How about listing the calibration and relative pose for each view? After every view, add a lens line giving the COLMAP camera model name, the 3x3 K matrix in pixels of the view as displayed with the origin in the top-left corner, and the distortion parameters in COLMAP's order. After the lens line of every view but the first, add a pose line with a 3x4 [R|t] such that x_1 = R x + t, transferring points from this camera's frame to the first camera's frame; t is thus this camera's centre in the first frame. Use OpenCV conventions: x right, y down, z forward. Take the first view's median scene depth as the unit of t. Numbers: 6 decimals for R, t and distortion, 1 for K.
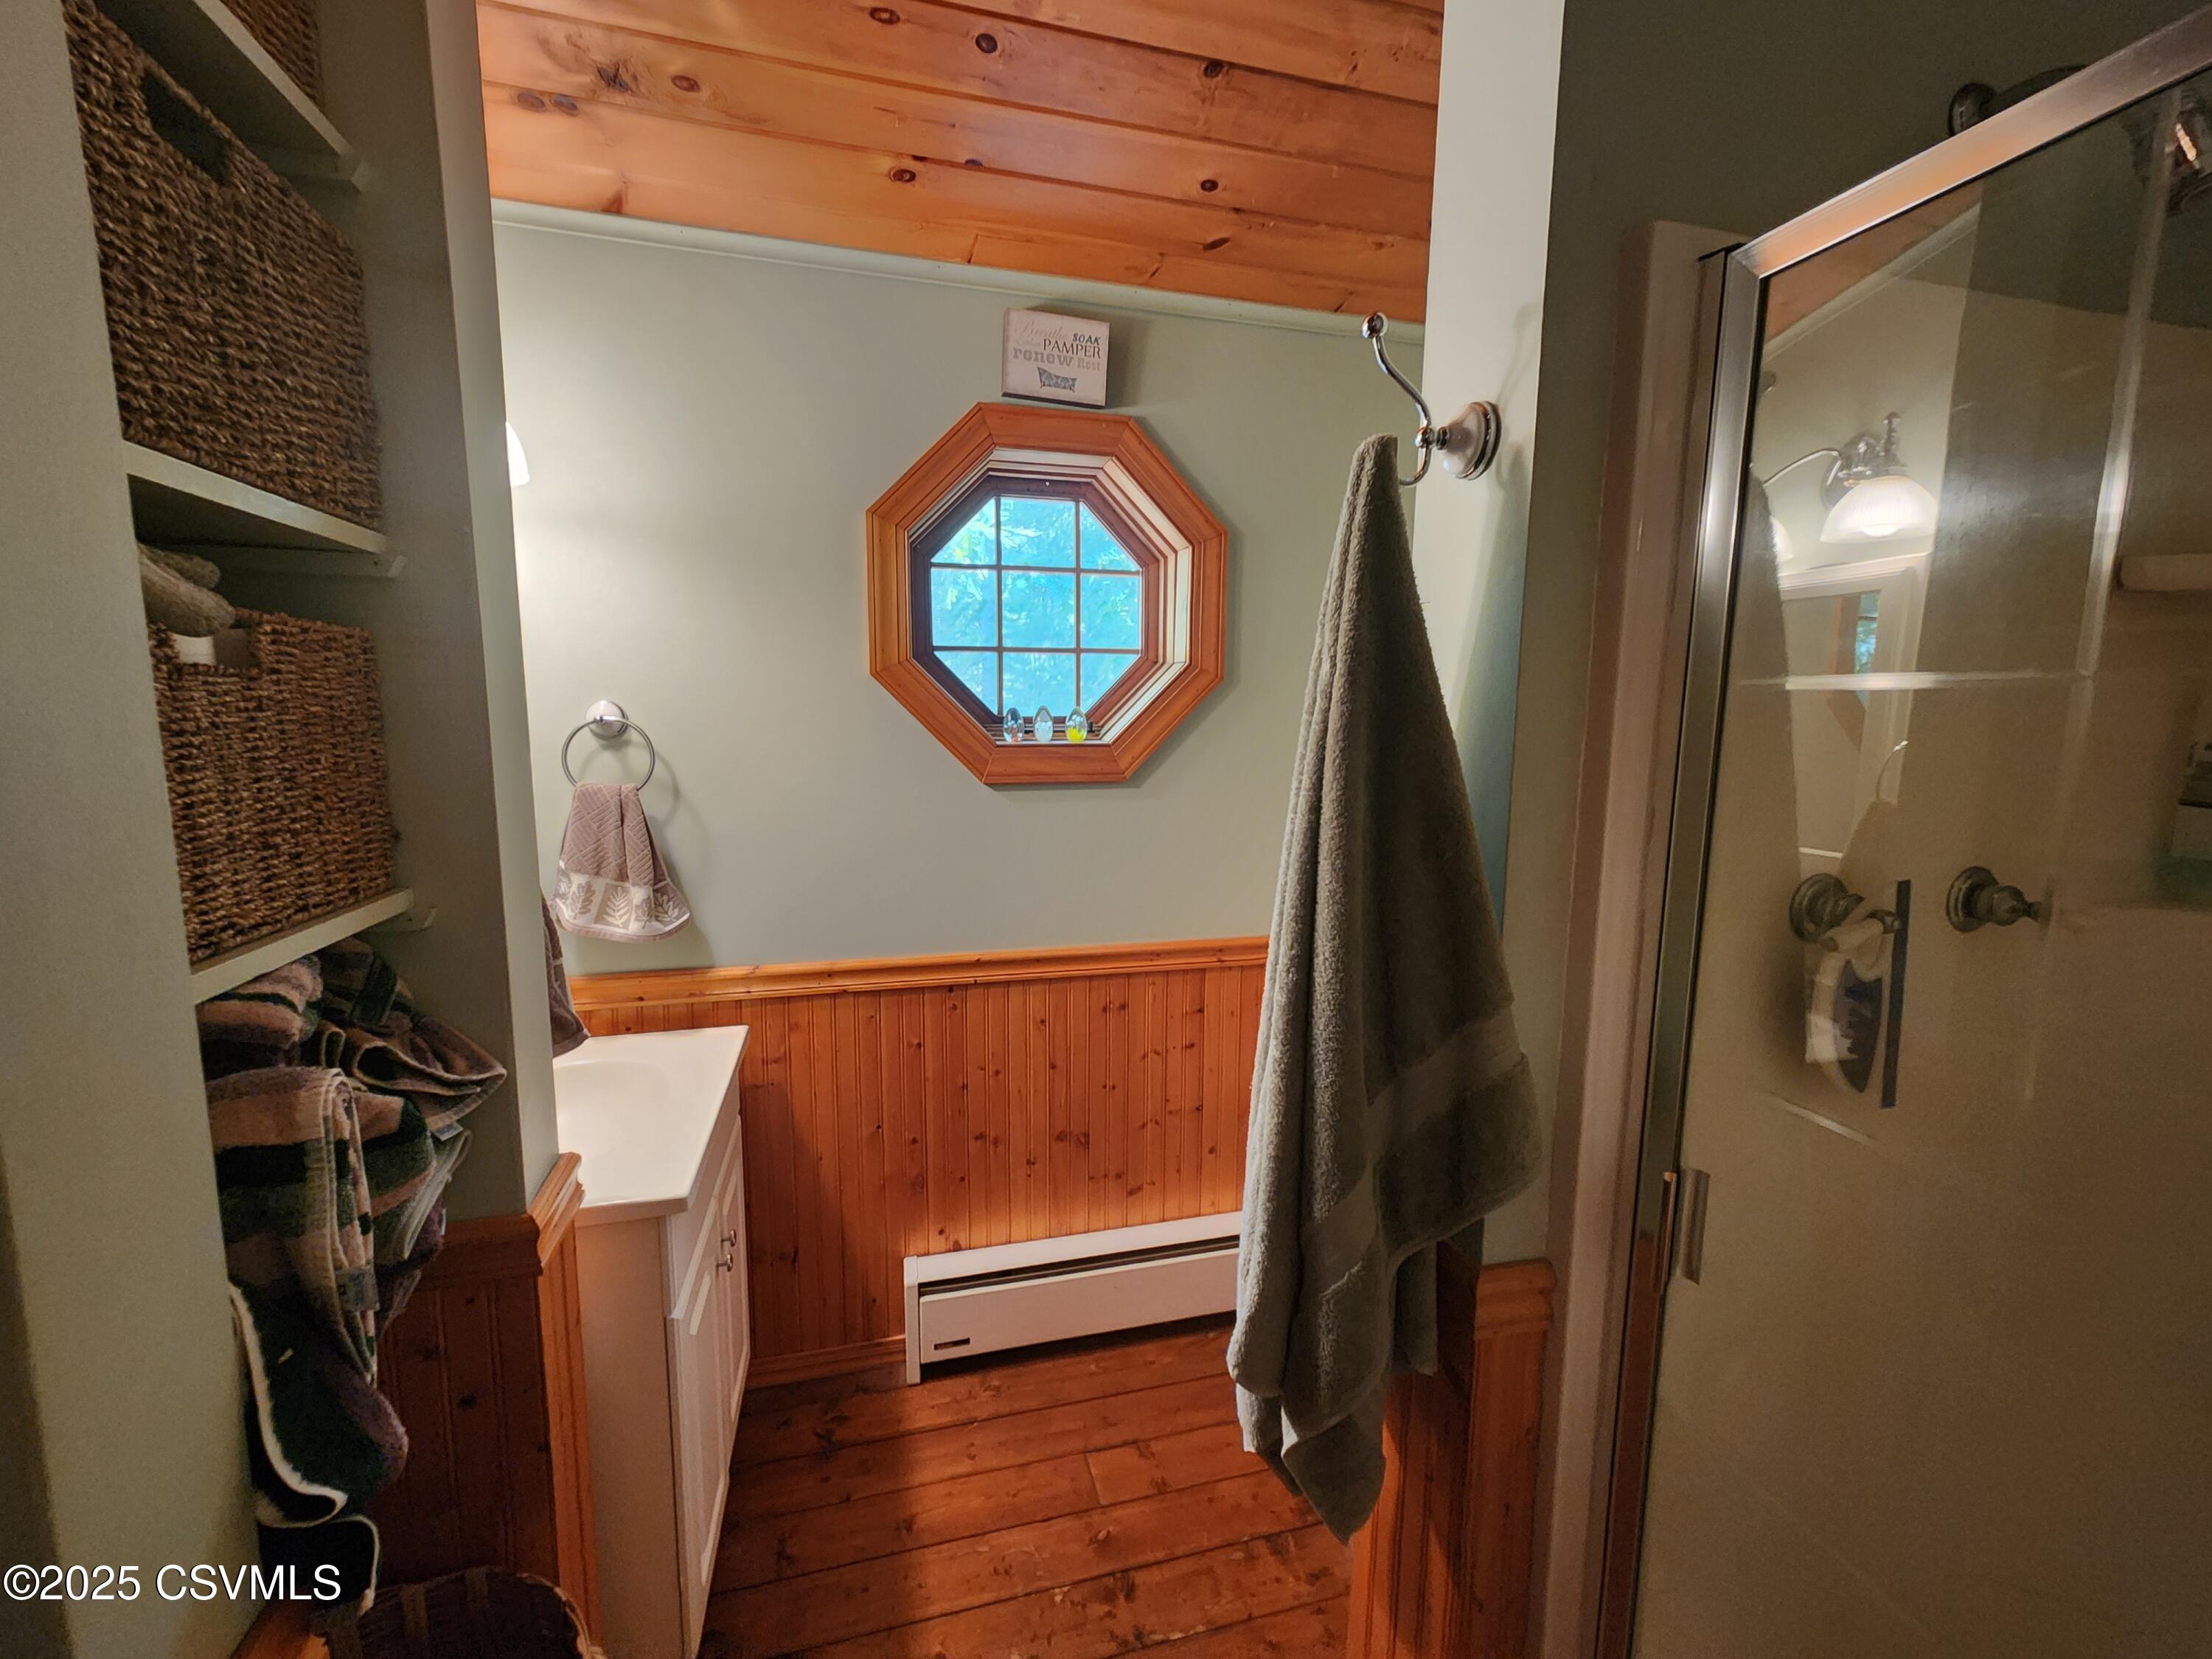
lens RADIAL K [[901.5, 0, 1108.4], [0, 901.5, 828.2], [0, 0, 1]] dist [-0.001861, -0.001006]
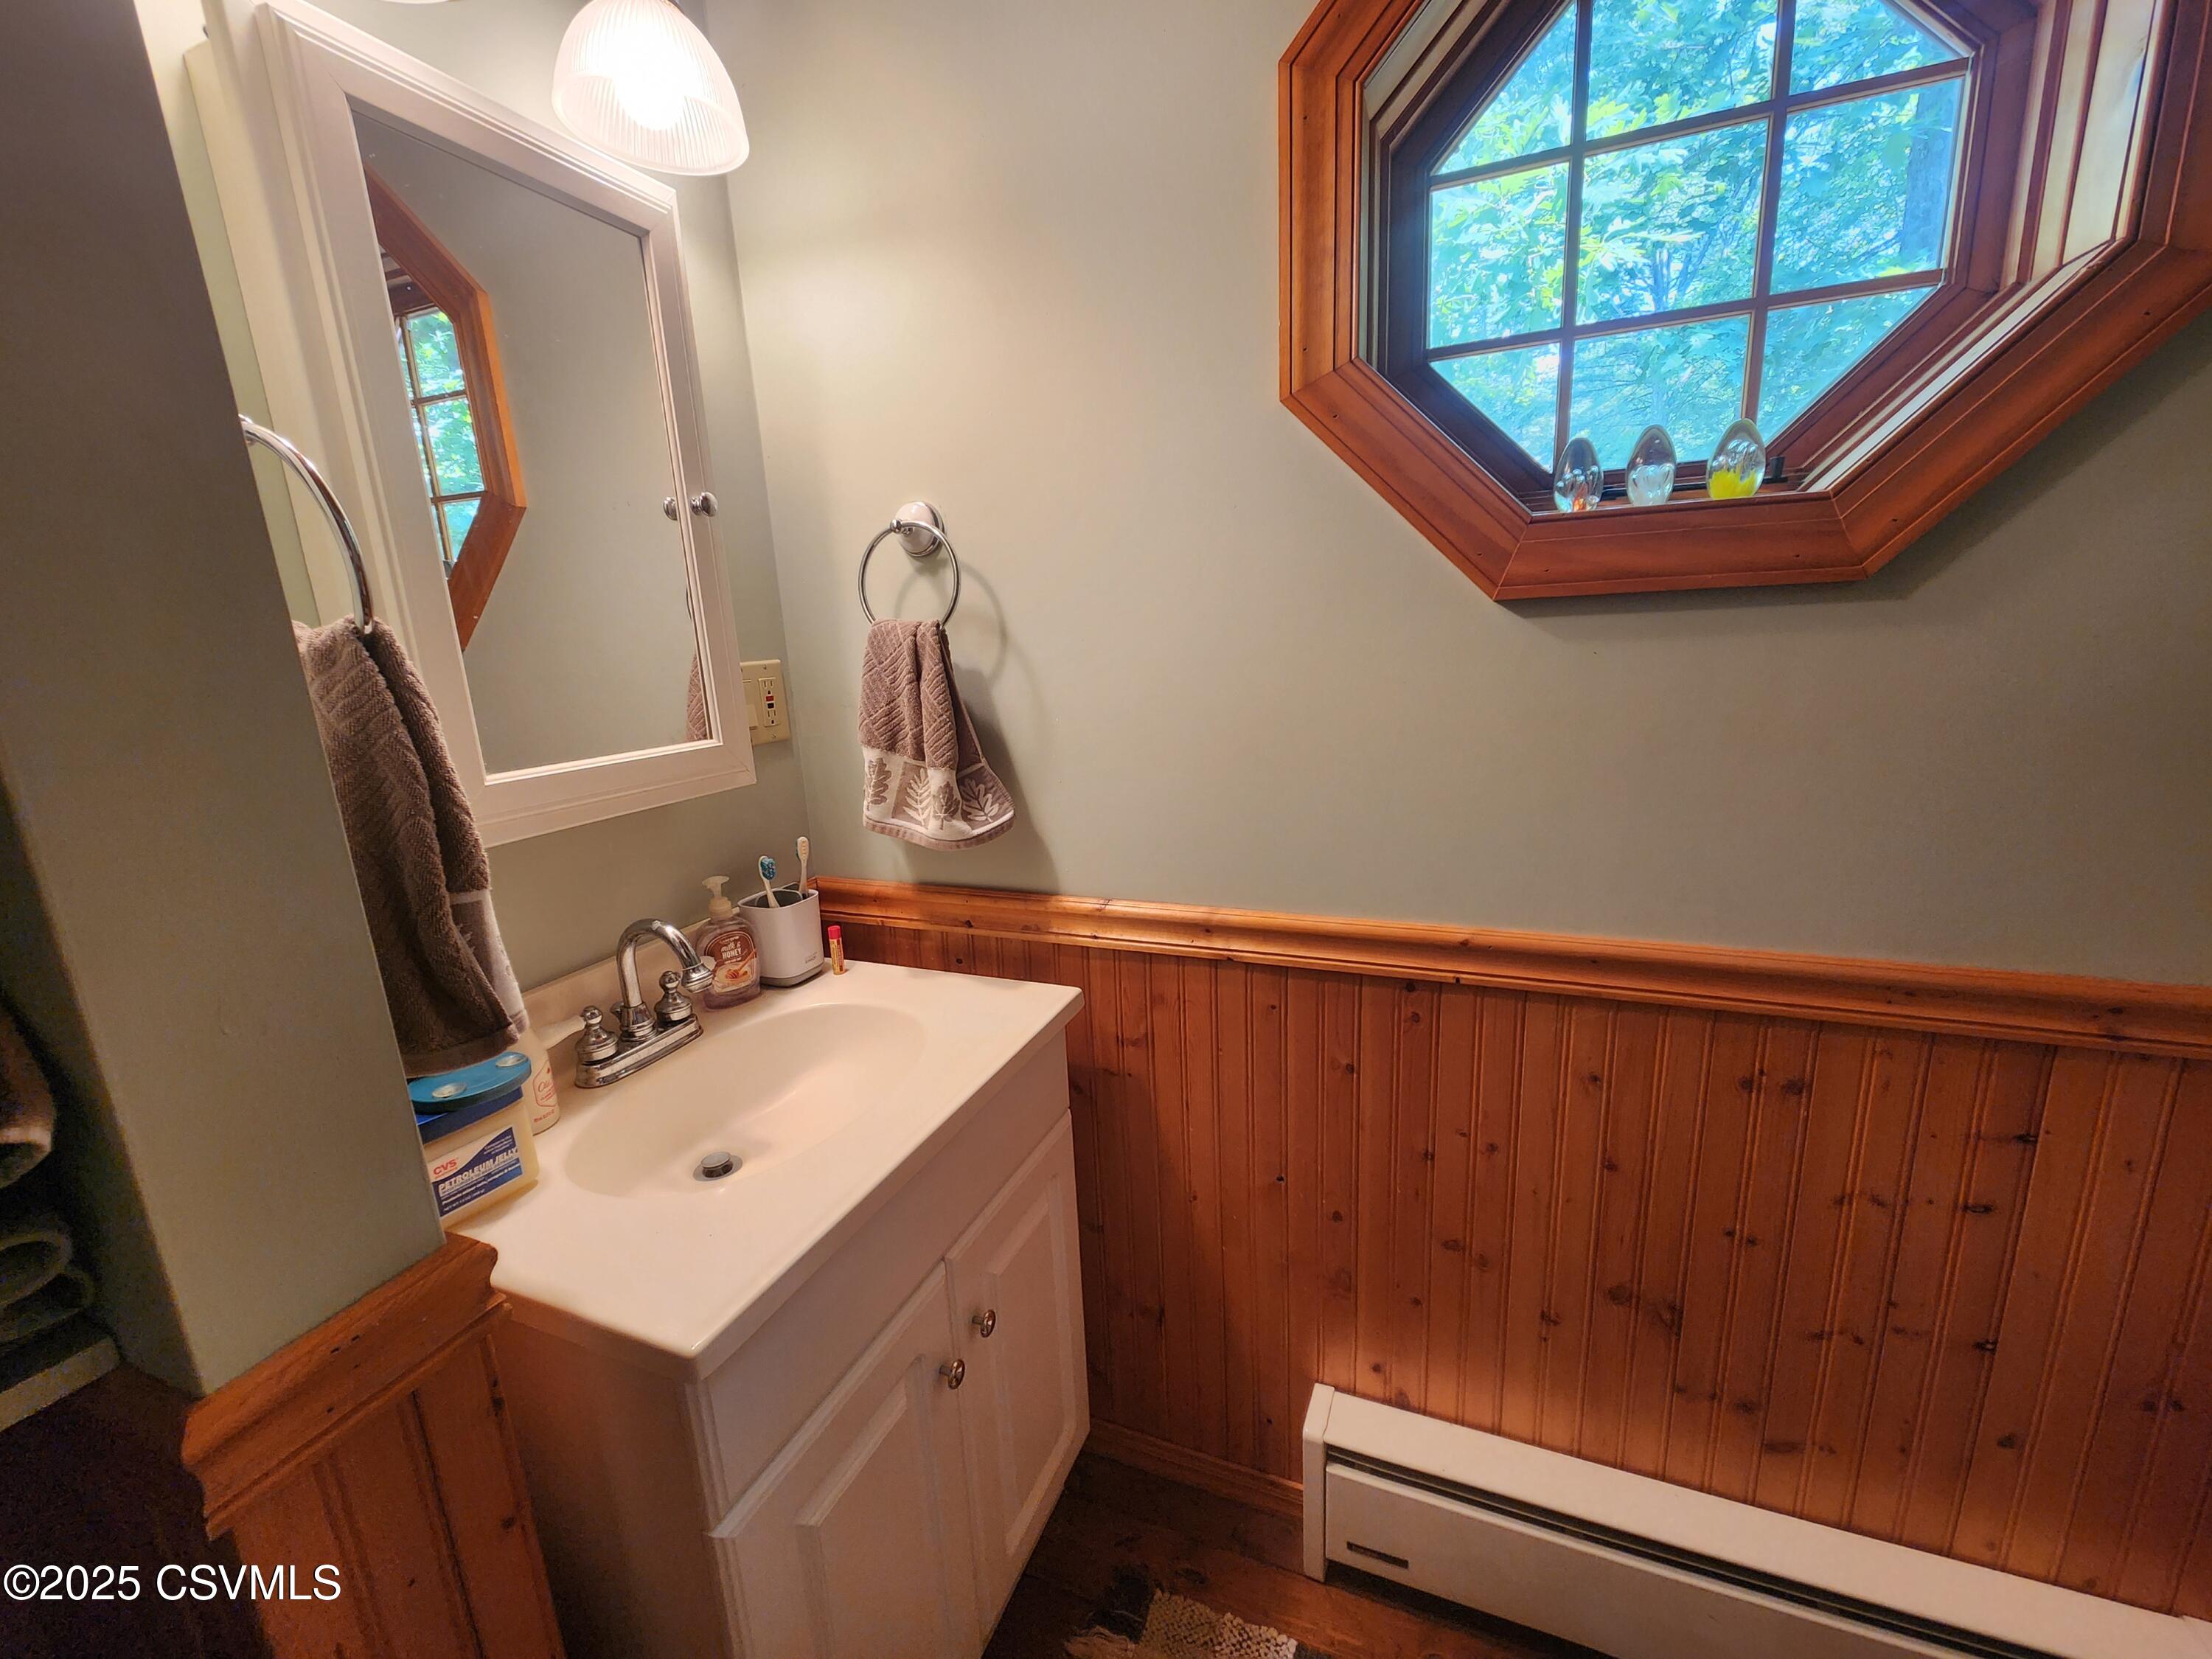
lens RADIAL K [[901.5, 0, 1104.6], [0, 901.5, 828.9], [0, 0, 1]] dist [-0.001861, -0.001006]
pose [[0.792778, 0.091258, -0.602640, 0.001296], [-0.025834, 0.992870, 0.116366, 0.022870], [0.608963, -0.076684, 0.789483, 0.455352]]
